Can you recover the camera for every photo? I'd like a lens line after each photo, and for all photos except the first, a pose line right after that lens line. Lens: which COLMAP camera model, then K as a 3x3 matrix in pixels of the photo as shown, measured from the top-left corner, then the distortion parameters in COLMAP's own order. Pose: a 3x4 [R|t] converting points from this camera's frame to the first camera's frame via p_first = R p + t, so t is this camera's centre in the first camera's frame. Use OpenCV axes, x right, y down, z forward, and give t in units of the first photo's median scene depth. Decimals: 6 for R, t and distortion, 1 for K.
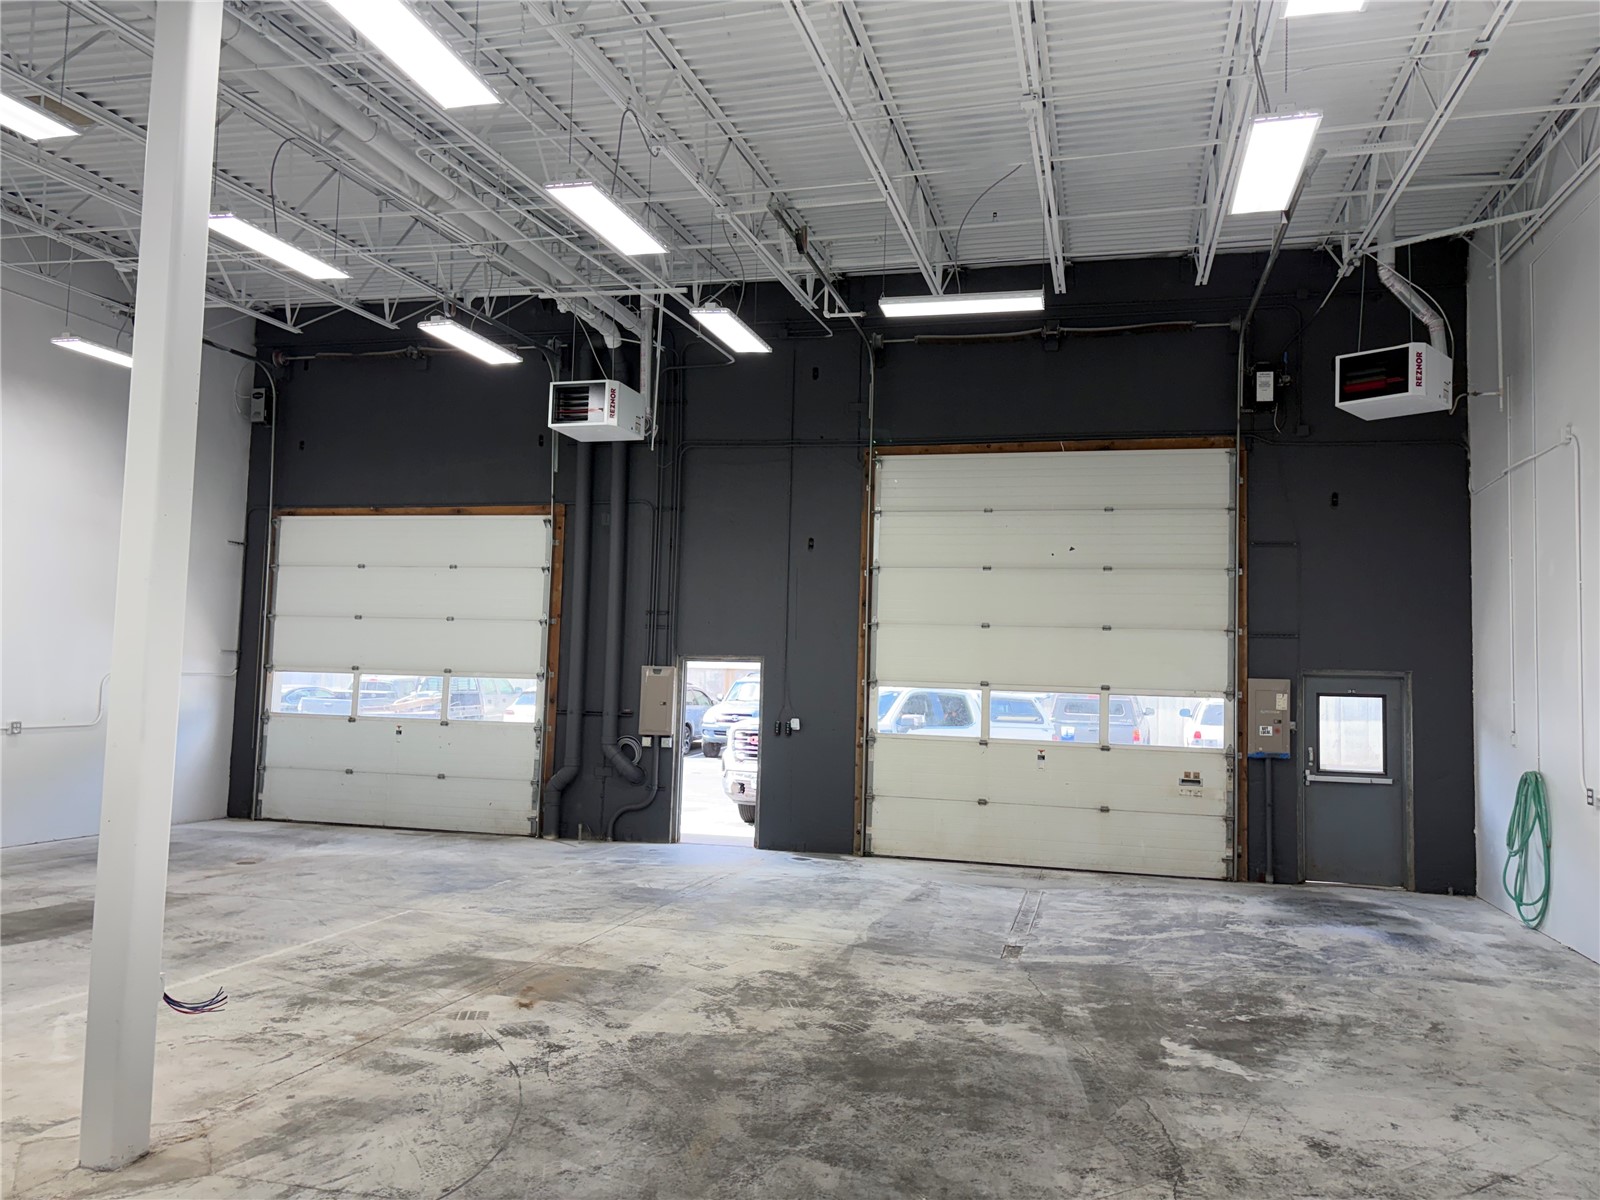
lens RADIAL K [[1220.5, 0, 800.6], [0, 1220.5, 597.0], [0, 0, 1]] dist [0.045840, -0.042437]
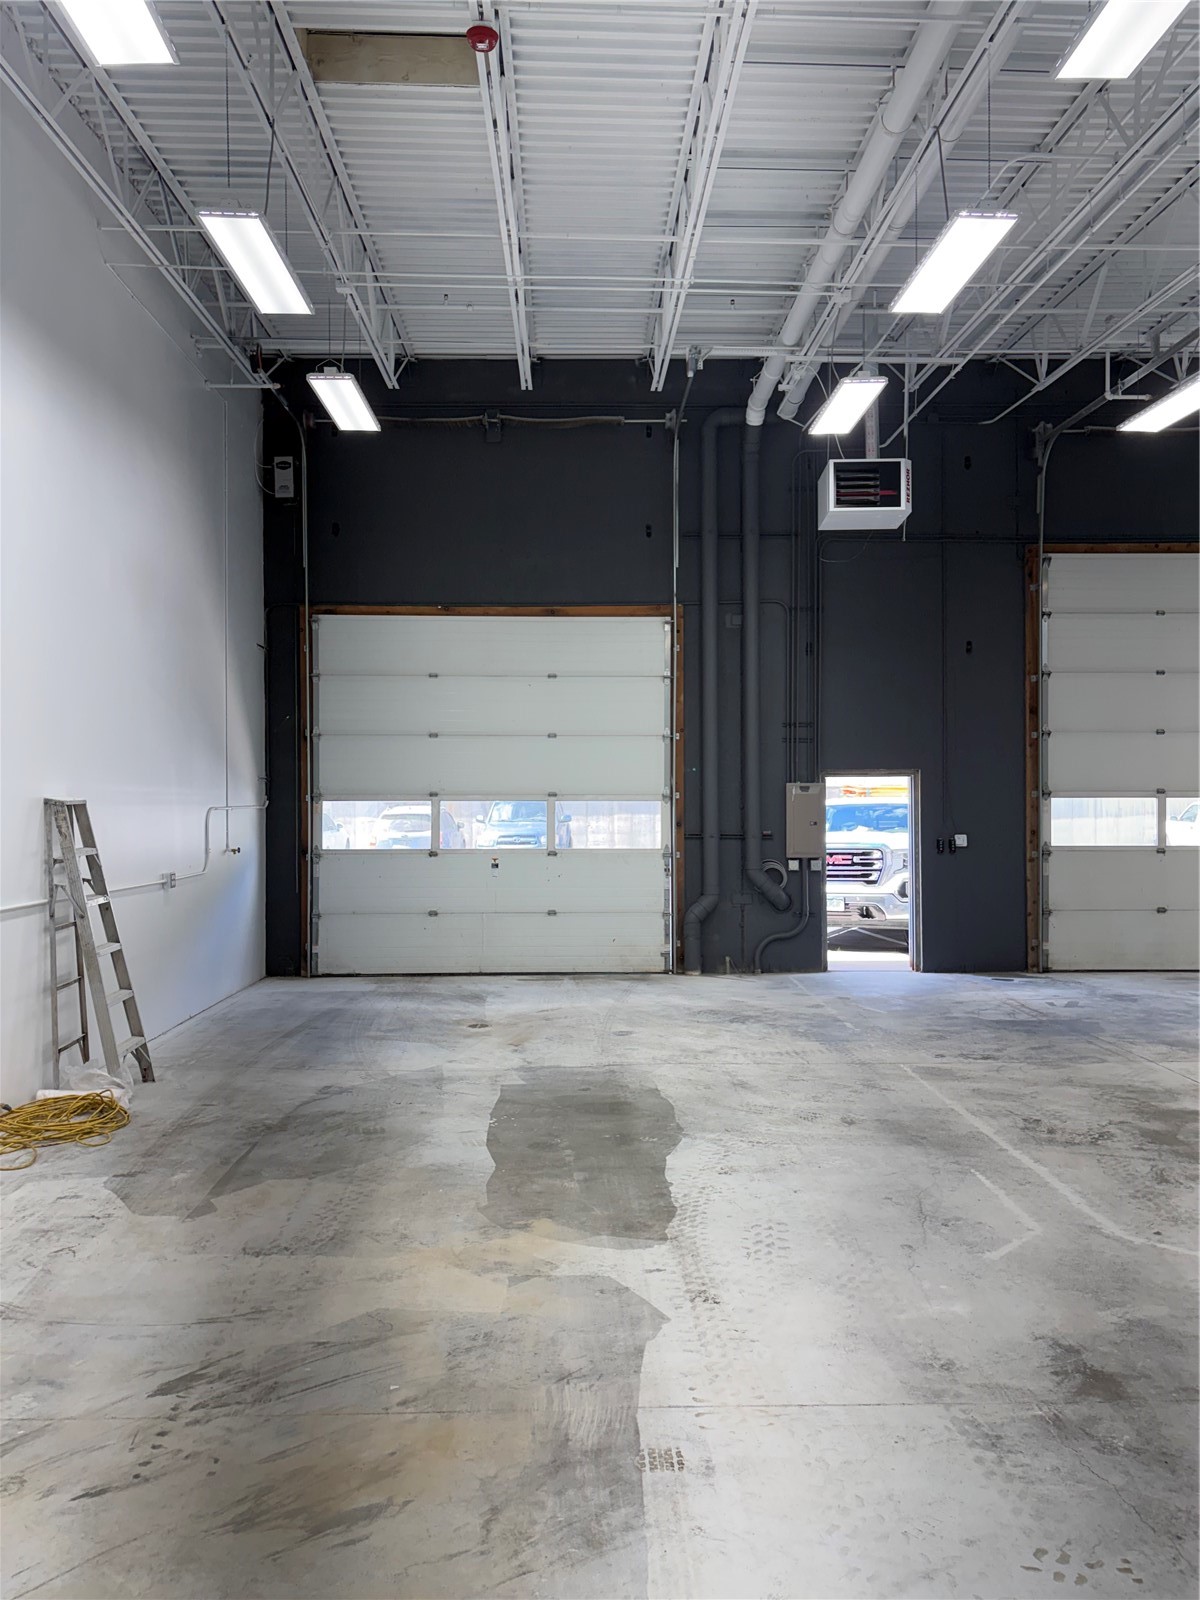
lens RADIAL K [[1217.3, 0, 589.8], [0, 1217.3, 797.1], [0, 0, 1]] dist [0.046531, -0.034600]
pose [[0.963528, -0.029380, 0.265991, -0.718535], [0.011012, 0.997466, 0.070286, 0.002081], [-0.267382, -0.064794, 0.961410, 0.224963]]
